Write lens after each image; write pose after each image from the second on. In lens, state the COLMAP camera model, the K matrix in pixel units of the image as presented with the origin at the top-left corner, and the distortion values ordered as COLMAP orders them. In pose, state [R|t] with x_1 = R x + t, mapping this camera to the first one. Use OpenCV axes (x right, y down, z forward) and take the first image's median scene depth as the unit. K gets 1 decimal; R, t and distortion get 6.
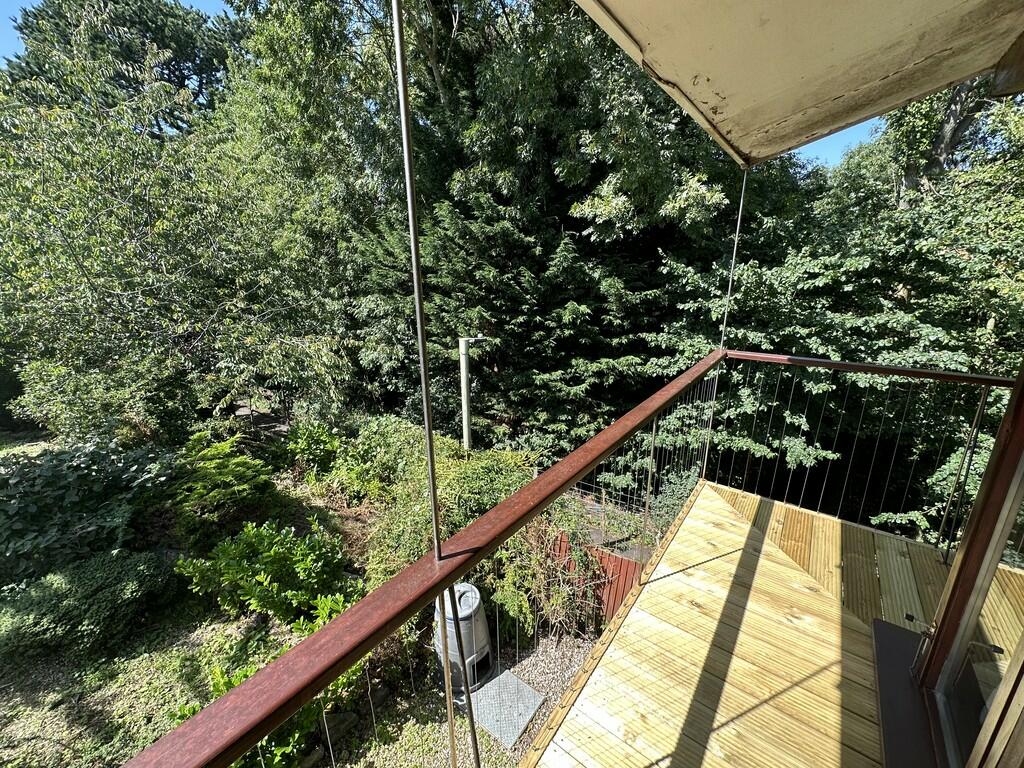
lens RADIAL K [[408.9, 0, 512.7], [0, 408.9, 384.3], [0, 0, 1]] dist [-0.002487, 0.000188]
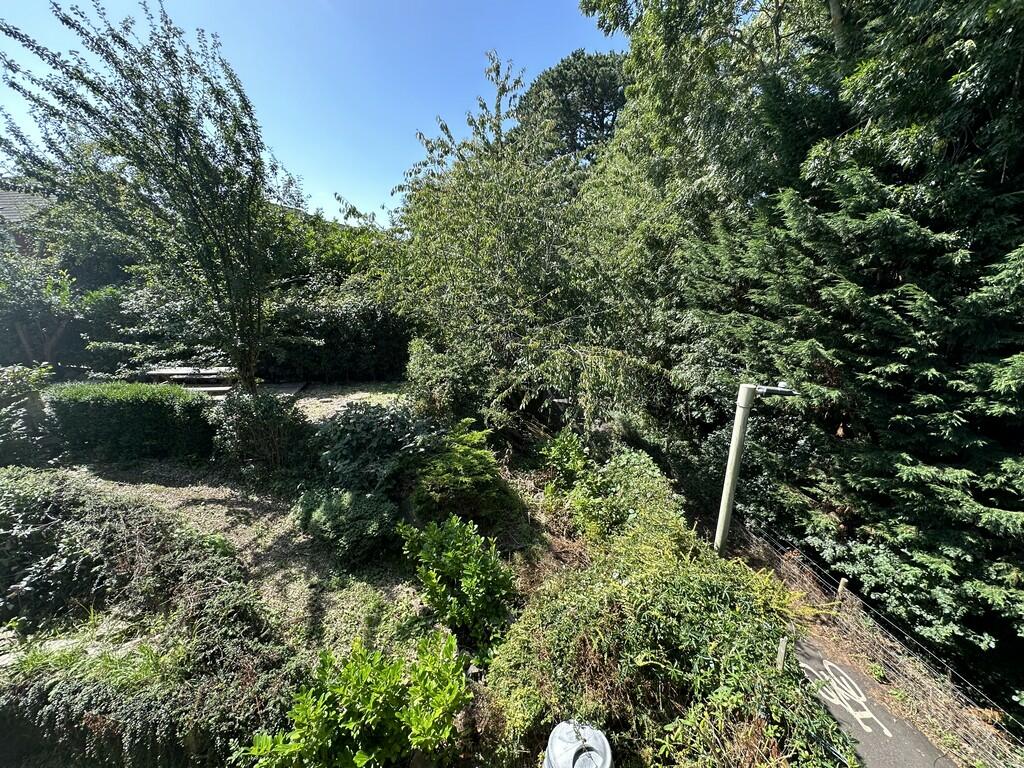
lens RADIAL K [[408.9, 0, 511.7], [0, 408.9, 383.3], [0, 0, 1]] dist [-0.002487, 0.000188]
pose [[0.667400, 0.204353, -0.716112, 0.082095], [-0.217691, 0.973146, 0.074819, -0.059892], [0.712171, 0.105957, 0.693963, 0.175989]]
